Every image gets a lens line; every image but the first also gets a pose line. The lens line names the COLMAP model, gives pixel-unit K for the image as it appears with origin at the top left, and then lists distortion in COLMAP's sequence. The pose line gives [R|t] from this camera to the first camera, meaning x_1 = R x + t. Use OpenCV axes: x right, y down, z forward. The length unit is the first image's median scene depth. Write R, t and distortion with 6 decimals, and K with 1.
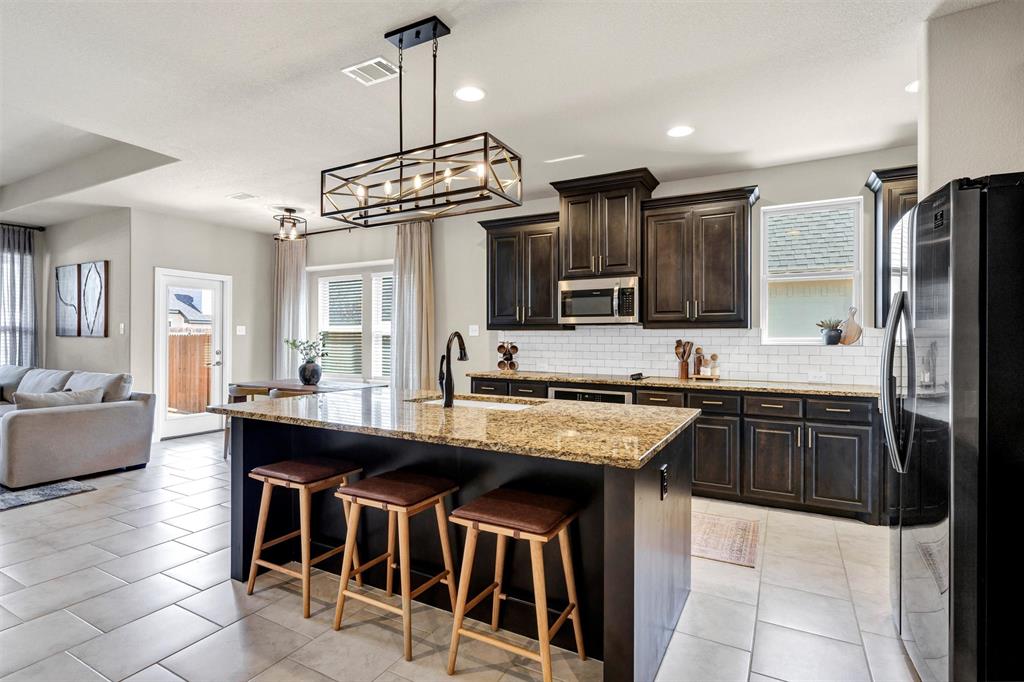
lens RADIAL K [[490.0, 0, 512.0], [0, 490.0, 341.0], [0, 0, 1]] dist [0.002300, 0.000159]
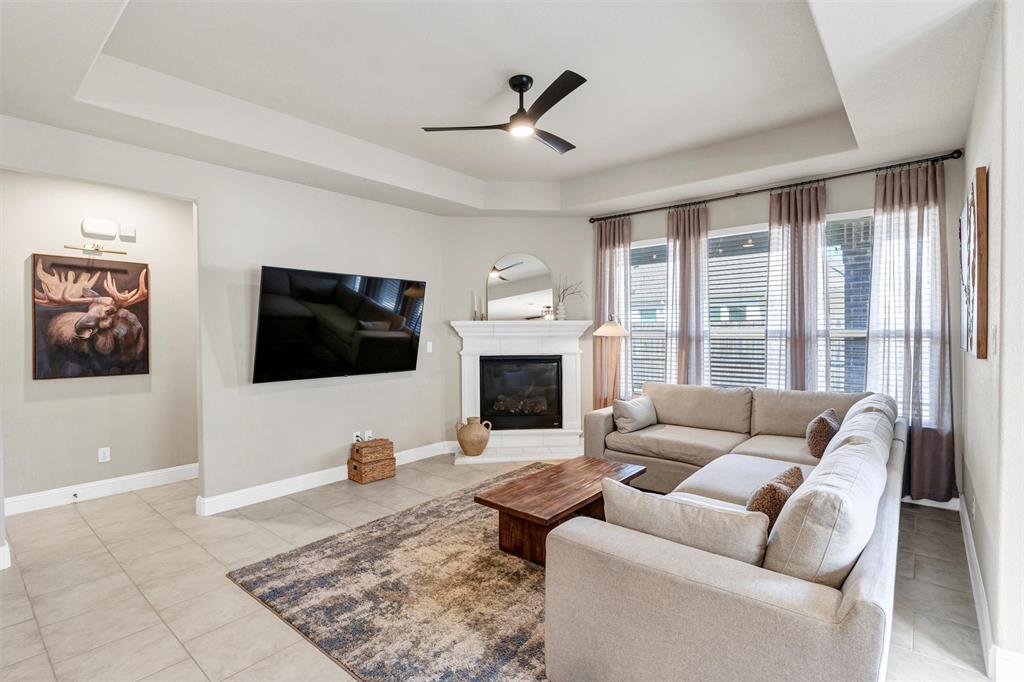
lens RADIAL K [[490.0, 0, 512.0], [0, 490.0, 341.0], [0, 0, 1]] dist [0.002300, 0.000159]
pose [[-0.180690, 0.013925, -0.983442, -0.360224], [0.001314, 0.999902, 0.013917, -0.027610], [0.983539, 0.001223, -0.180690, 0.691646]]
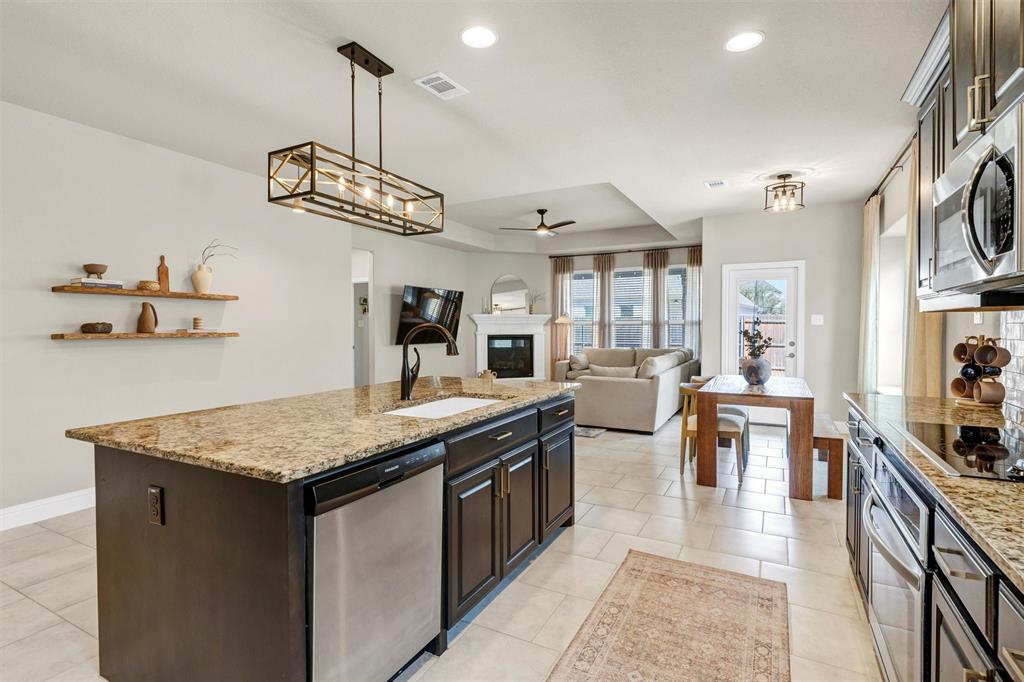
lens RADIAL K [[490.0, 0, 512.0], [0, 490.0, 341.0], [0, 0, 1]] dist [0.002300, 0.000159]
pose [[0.021219, 0.024878, -0.999465, 0.367401], [-0.002299, 0.999689, 0.024835, -0.004956], [0.999772, 0.001771, 0.021270, 0.497905]]
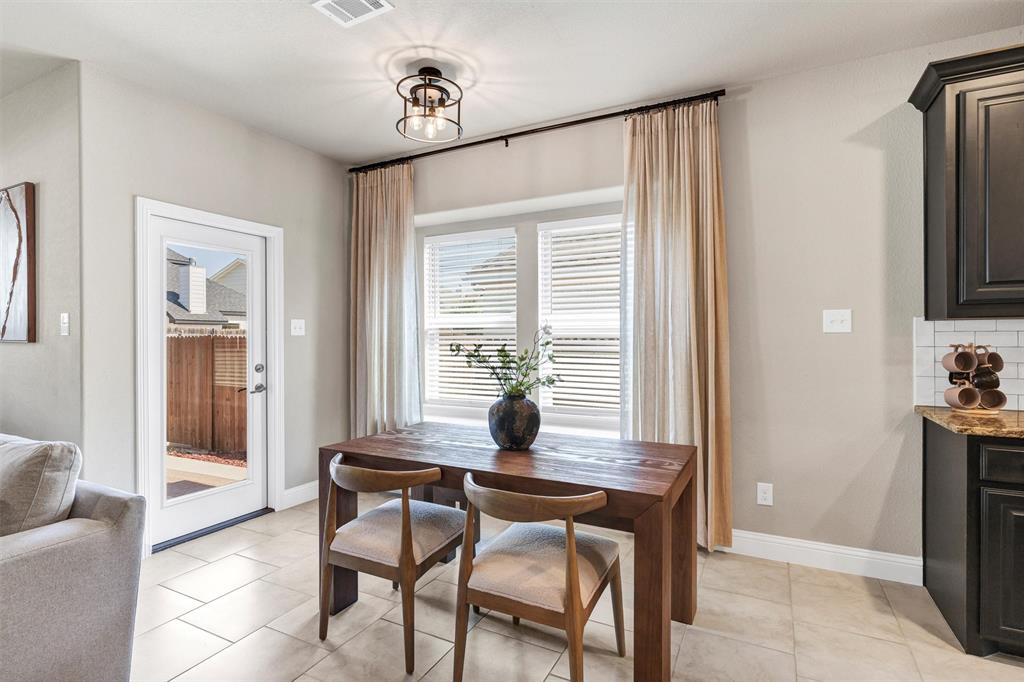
lens RADIAL K [[483.6, 0, 529.0], [0, 483.6, 341.0], [0, 0, 1]] dist [0.002172, 0.000188]
pose [[0.998433, -0.009416, 0.055160, -0.369668], [0.009308, 0.999954, 0.002223, -0.005895], [-0.055179, -0.001706, 0.998475, 0.502420]]
